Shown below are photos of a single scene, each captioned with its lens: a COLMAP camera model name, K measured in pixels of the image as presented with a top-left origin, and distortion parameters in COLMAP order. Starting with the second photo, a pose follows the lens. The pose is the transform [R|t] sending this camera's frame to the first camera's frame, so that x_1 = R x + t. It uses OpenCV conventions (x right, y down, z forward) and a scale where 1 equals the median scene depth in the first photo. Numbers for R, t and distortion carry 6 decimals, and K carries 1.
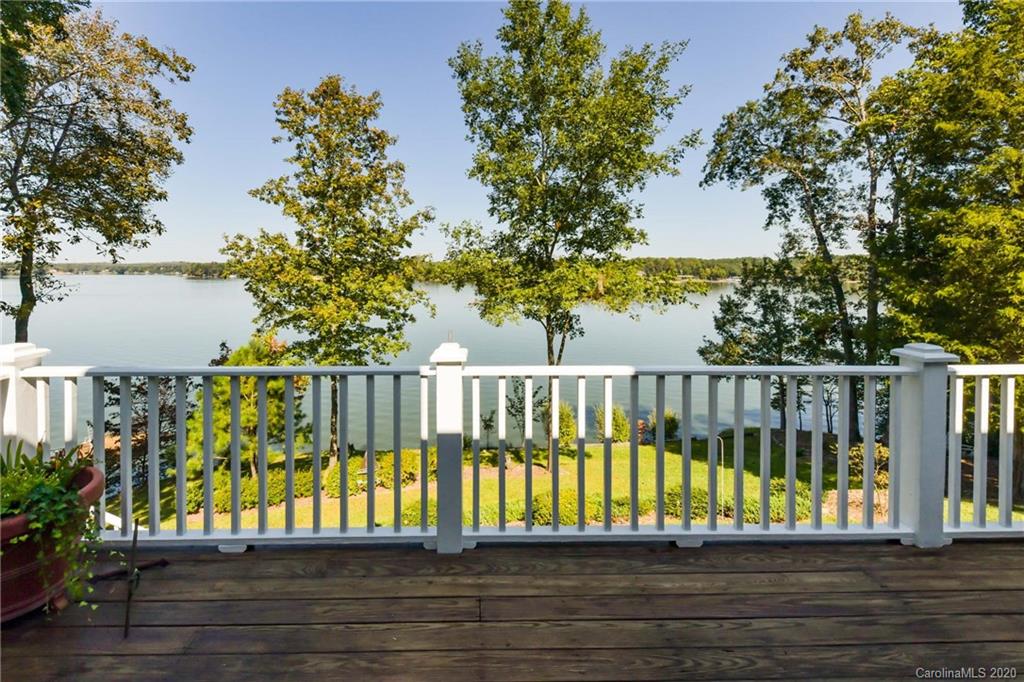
lens RADIAL K [[453.6, 0, 509.5], [0, 453.6, 267.4], [0, 0, 1]] dist [-0.001847, -0.000813]
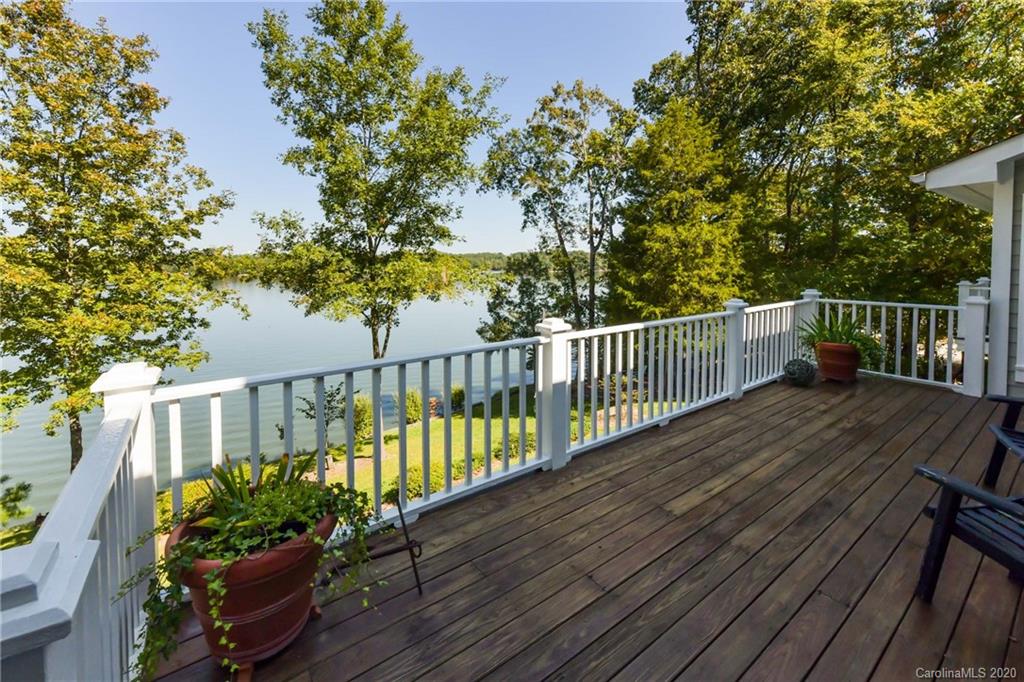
lens RADIAL K [[453.6, 0, 509.5], [0, 453.6, 267.4], [0, 0, 1]] dist [-0.001847, -0.000813]
pose [[0.801766, -0.010763, 0.597541, -0.252644], [0.002577, 0.999891, 0.014552, -0.000767], [-0.597632, -0.010127, 0.801706, -0.003322]]
